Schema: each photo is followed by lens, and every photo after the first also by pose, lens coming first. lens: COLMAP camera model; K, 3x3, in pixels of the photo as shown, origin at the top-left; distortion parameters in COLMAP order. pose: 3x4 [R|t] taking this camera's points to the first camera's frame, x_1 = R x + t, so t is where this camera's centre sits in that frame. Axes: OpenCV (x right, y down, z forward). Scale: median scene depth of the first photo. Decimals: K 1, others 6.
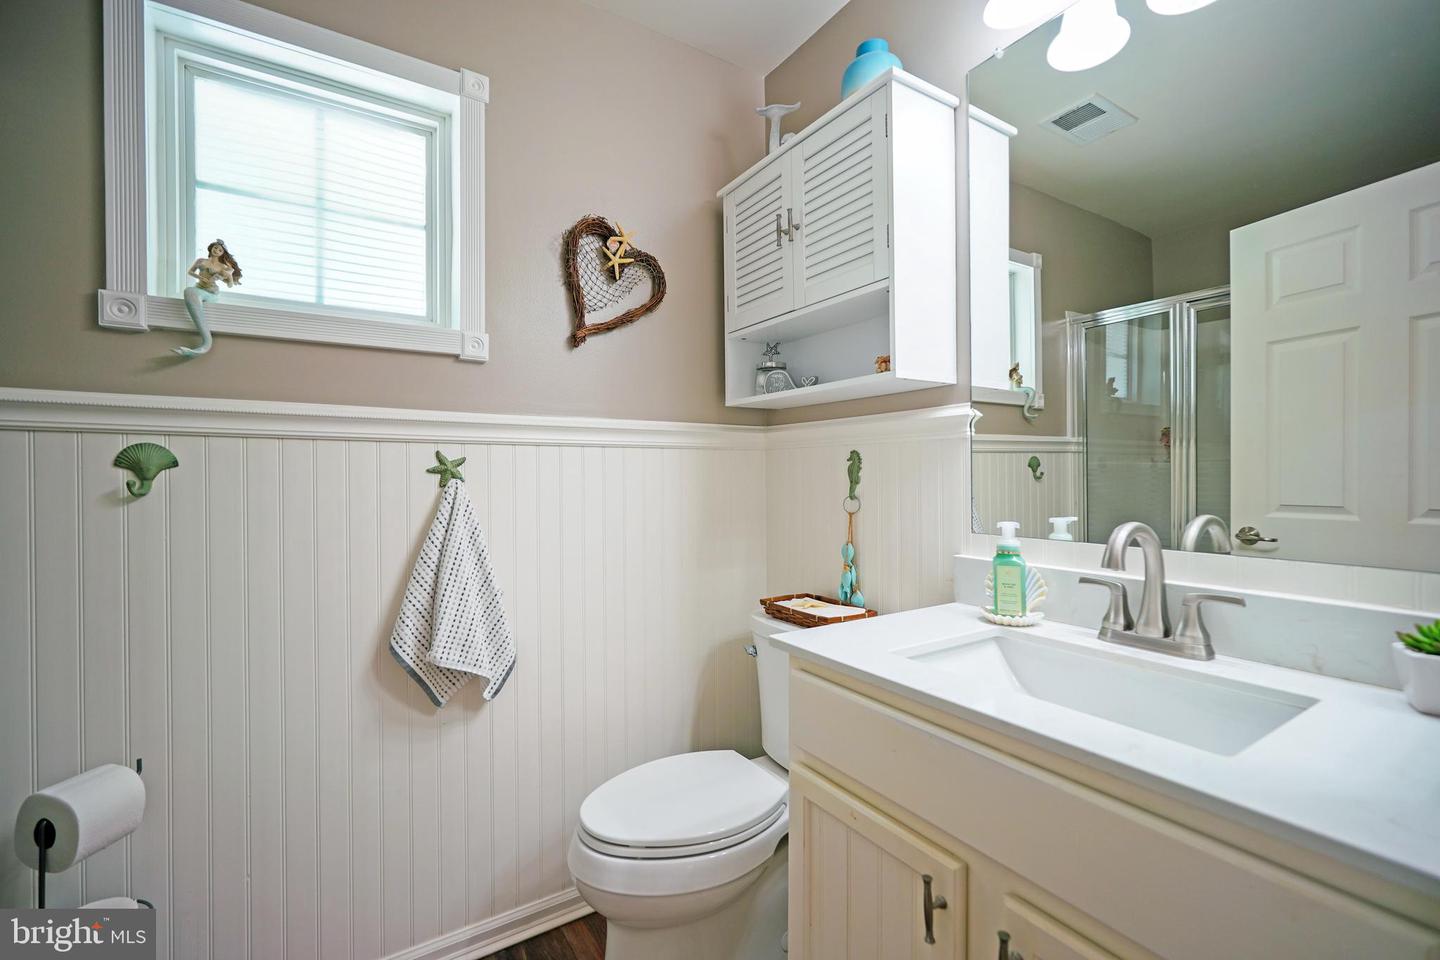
lens RADIAL K [[611.6, 0, 706.9], [0, 611.6, 477.0], [0, 0, 1]] dist [-0.008788, 0.005712]
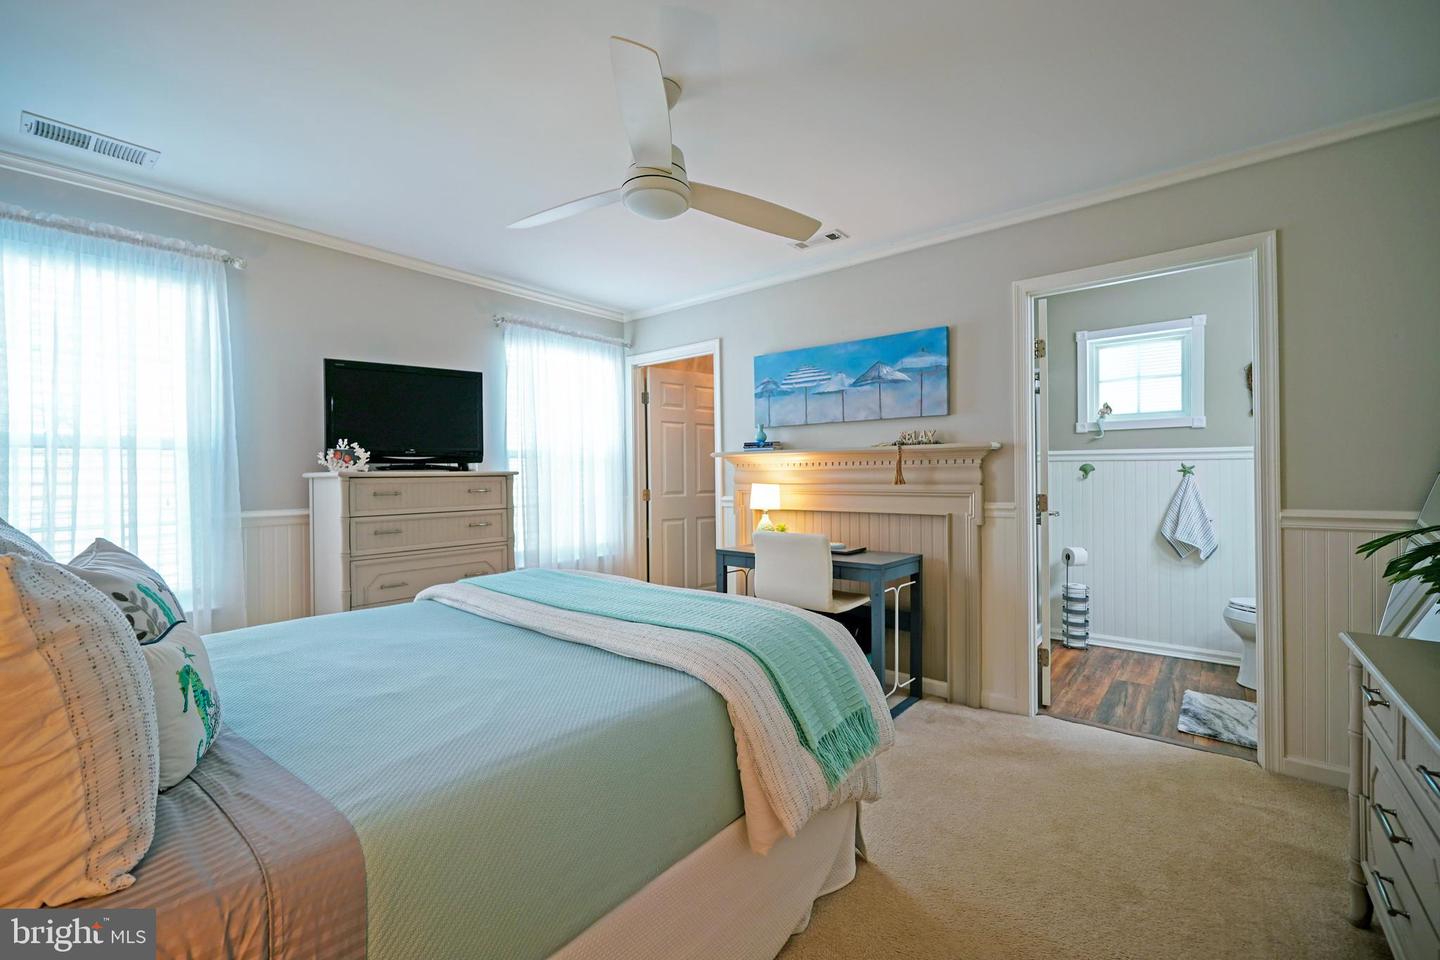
lens RADIAL K [[611.6, 0, 706.9], [0, 611.6, 477.0], [0, 0, 1]] dist [-0.008788, 0.005712]
pose [[0.310659, 0.003906, -0.950514, 1.471053], [0.000527, 0.999991, 0.004282, 0.004984], [0.950521, -0.001831, 0.310654, -1.833676]]
